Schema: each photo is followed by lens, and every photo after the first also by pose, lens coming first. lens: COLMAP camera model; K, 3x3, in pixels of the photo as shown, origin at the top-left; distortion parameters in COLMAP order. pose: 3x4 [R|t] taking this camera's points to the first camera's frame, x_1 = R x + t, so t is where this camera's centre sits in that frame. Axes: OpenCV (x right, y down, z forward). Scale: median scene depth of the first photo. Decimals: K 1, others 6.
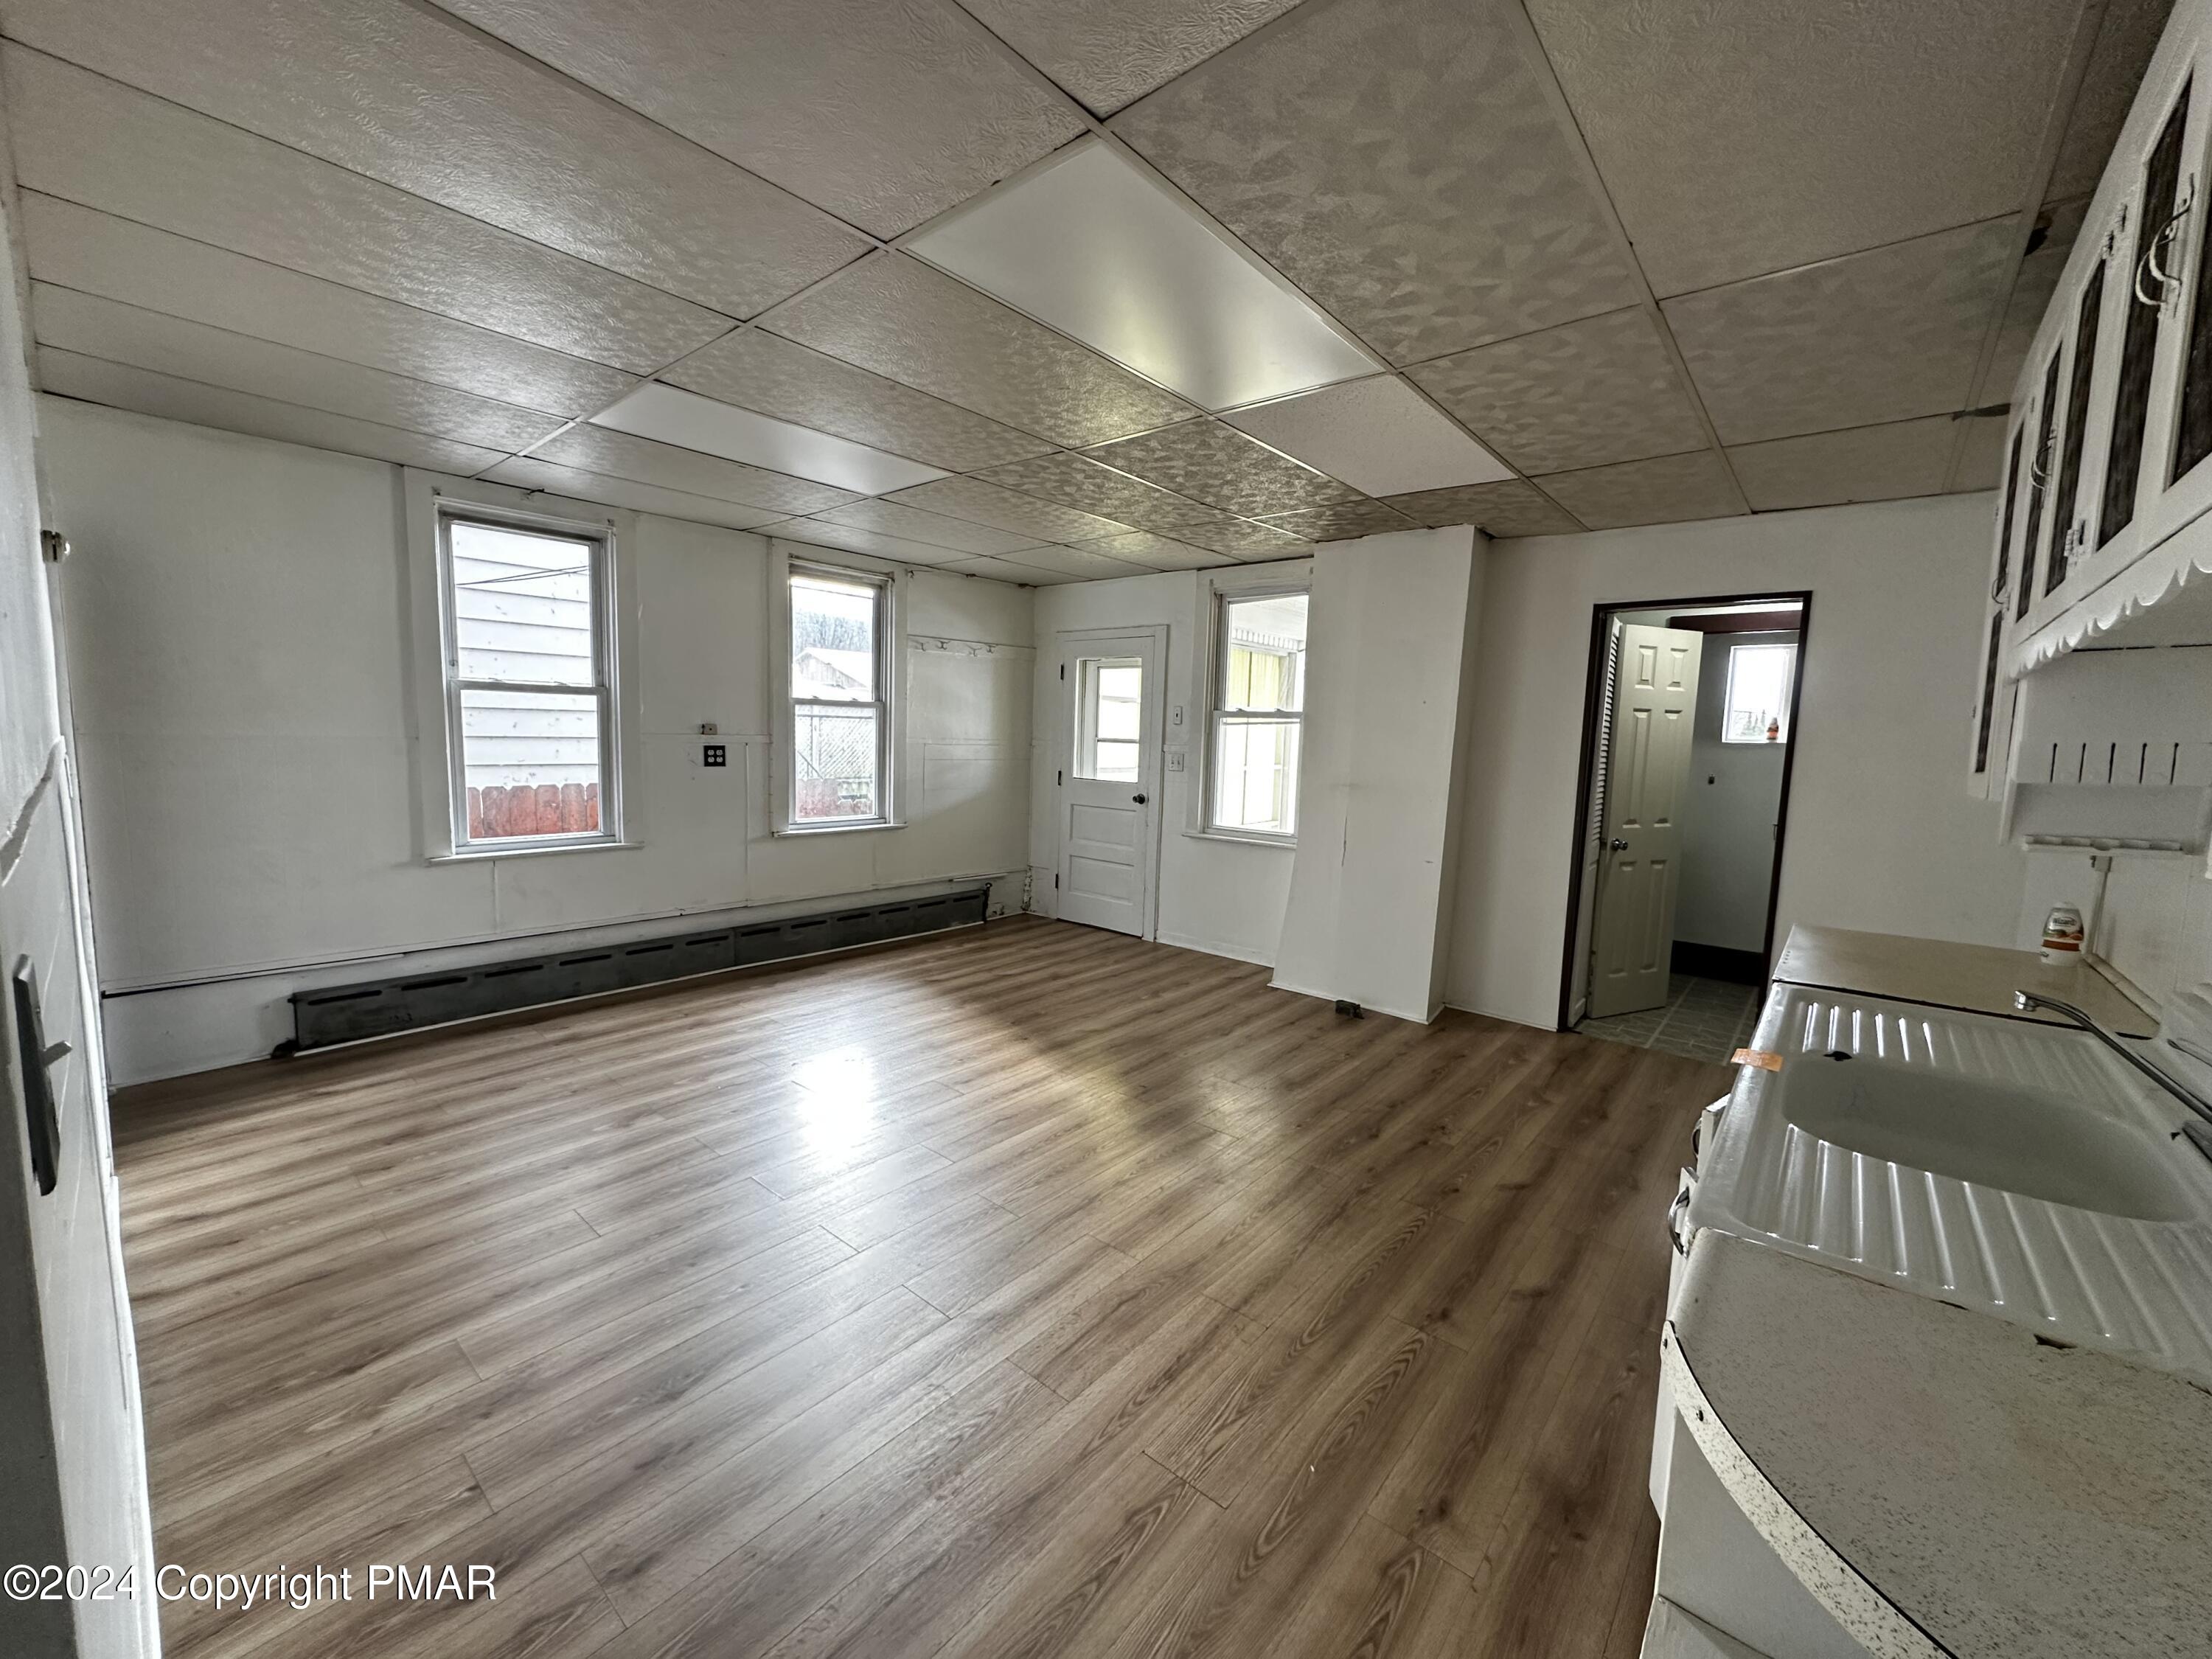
lens RADIAL K [[878.6, 0, 1106.8], [0, 878.6, 826.9], [0, 0, 1]] dist [-0.004732, 0.000171]
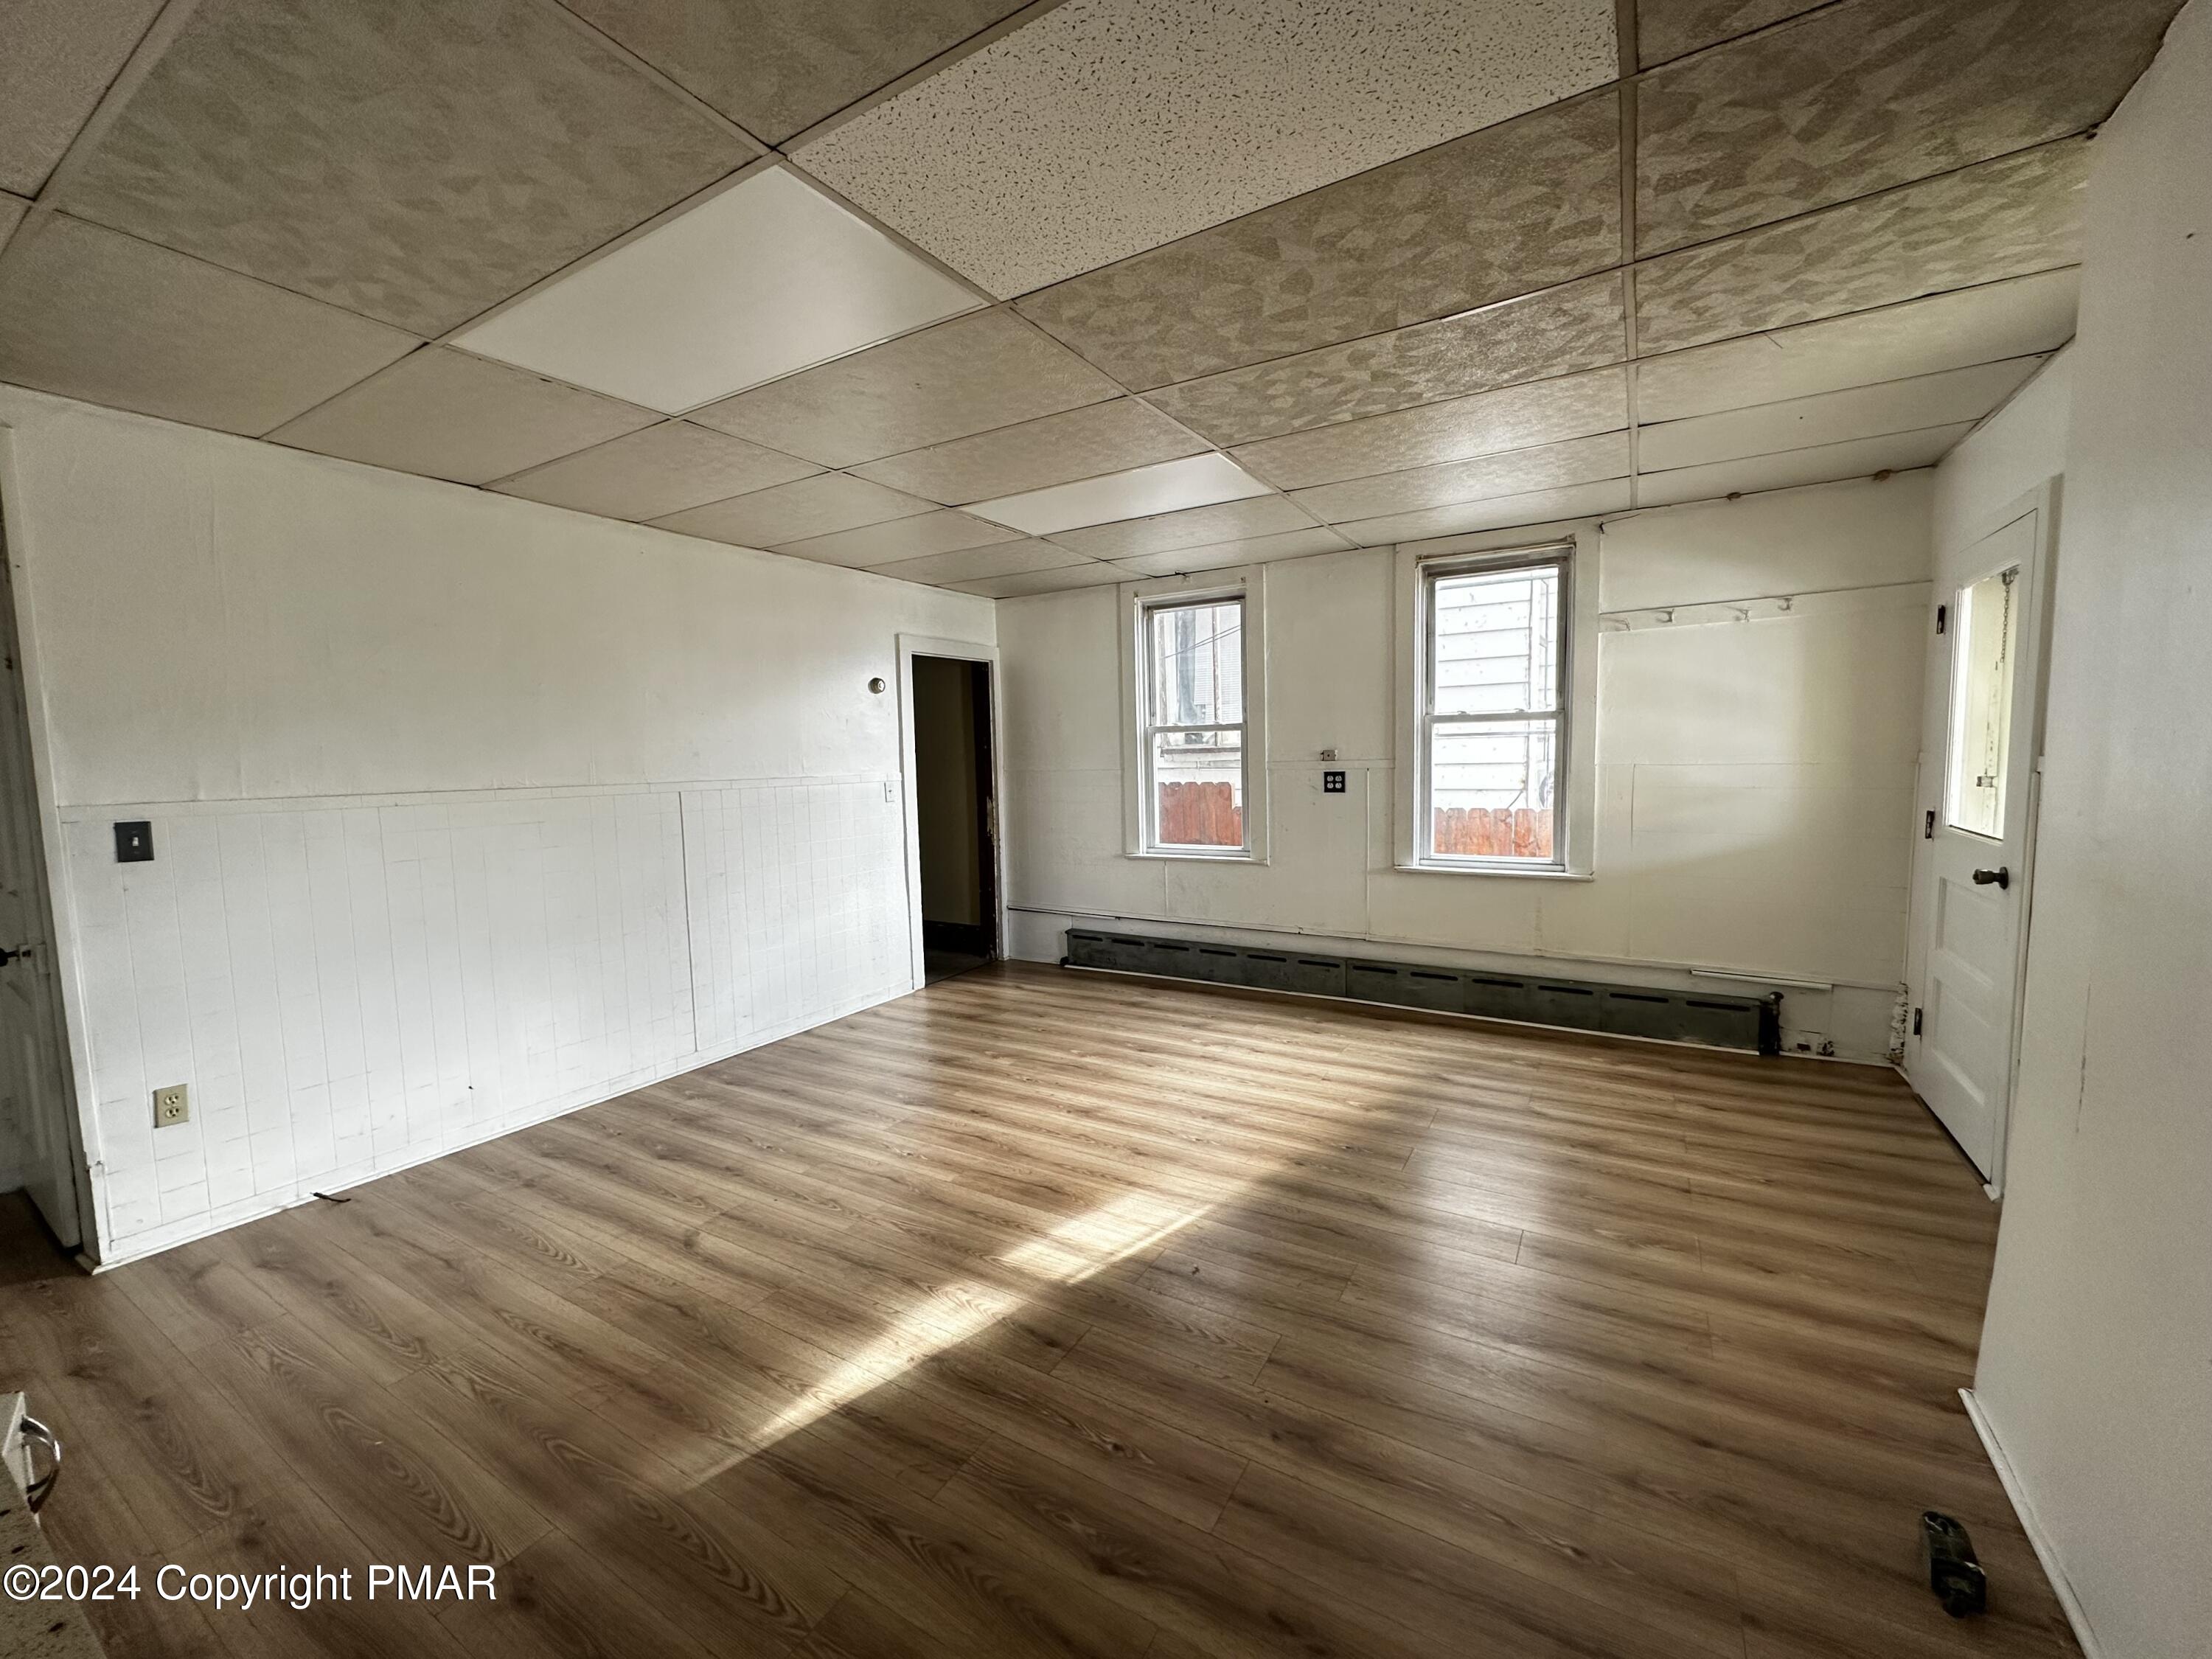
lens RADIAL K [[878.6, 0, 1110.3], [0, 878.6, 830.1], [0, 0, 1]] dist [-0.004732, 0.000171]
pose [[0.166232, 0.056481, -0.984468, 0.487501], [-0.078026, 0.995981, 0.043966, -0.049303], [0.982995, 0.069506, 0.169971, 0.571044]]
